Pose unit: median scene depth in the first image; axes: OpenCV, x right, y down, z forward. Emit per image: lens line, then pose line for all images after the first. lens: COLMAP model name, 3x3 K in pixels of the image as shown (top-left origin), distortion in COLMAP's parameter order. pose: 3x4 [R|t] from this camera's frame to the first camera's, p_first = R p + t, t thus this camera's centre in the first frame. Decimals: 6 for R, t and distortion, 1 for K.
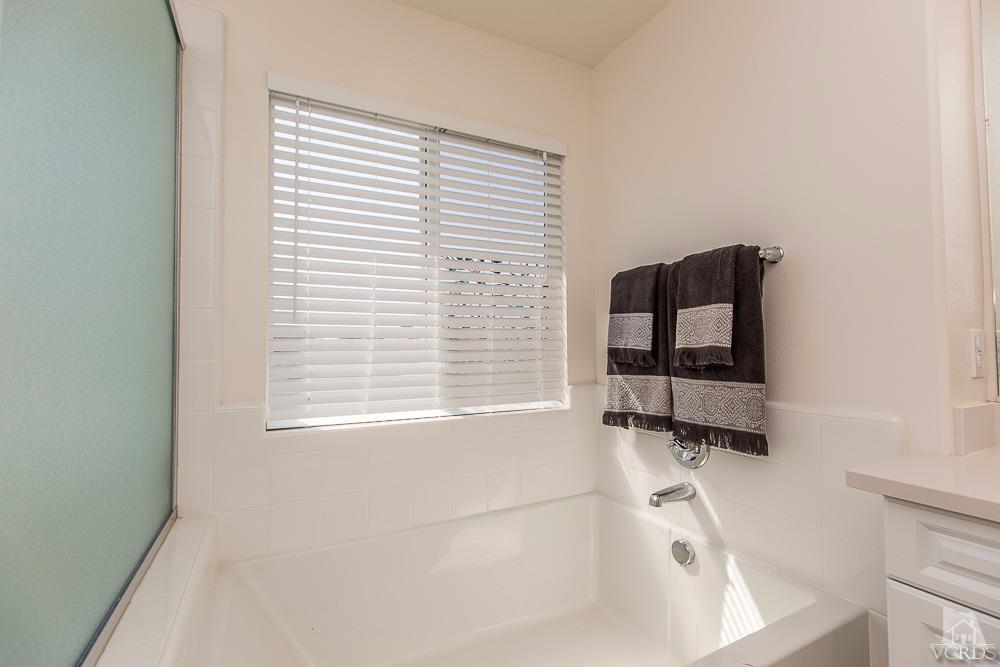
lens RADIAL K [[450.3, 0, 501.7], [0, 450.3, 334.7], [0, 0, 1]] dist [-0.003561, -0.001285]
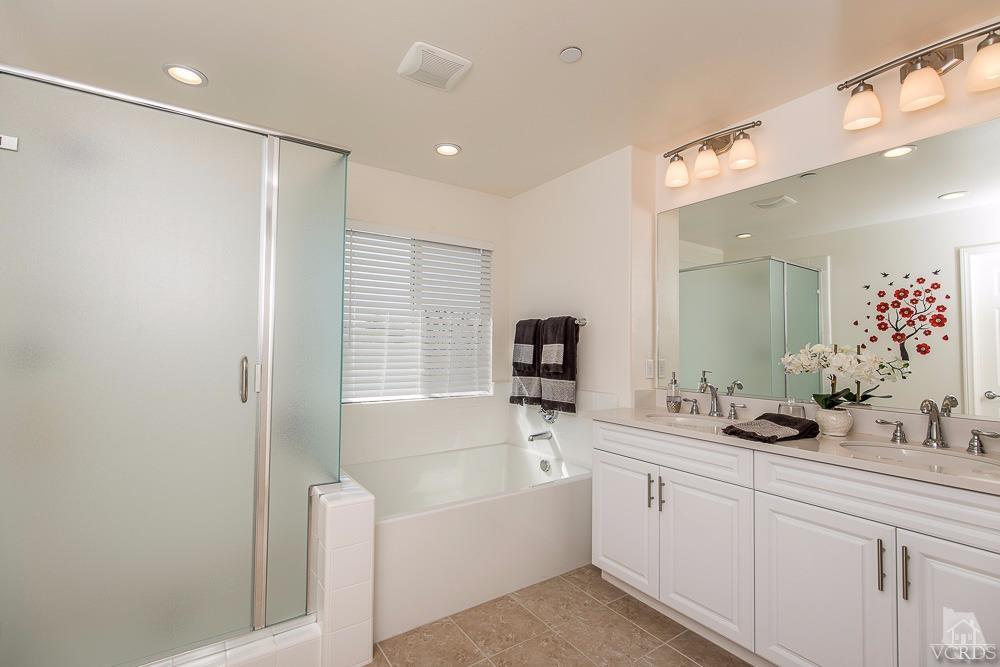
lens RADIAL K [[450.3, 0, 501.7], [0, 450.3, 334.7], [0, 0, 1]] dist [-0.003561, -0.001285]
pose [[0.991867, 0.018665, 0.125906, -0.047449], [-0.018739, 0.999824, -0.000597, -0.084753], [-0.125895, -0.001767, 0.992042, -0.882734]]
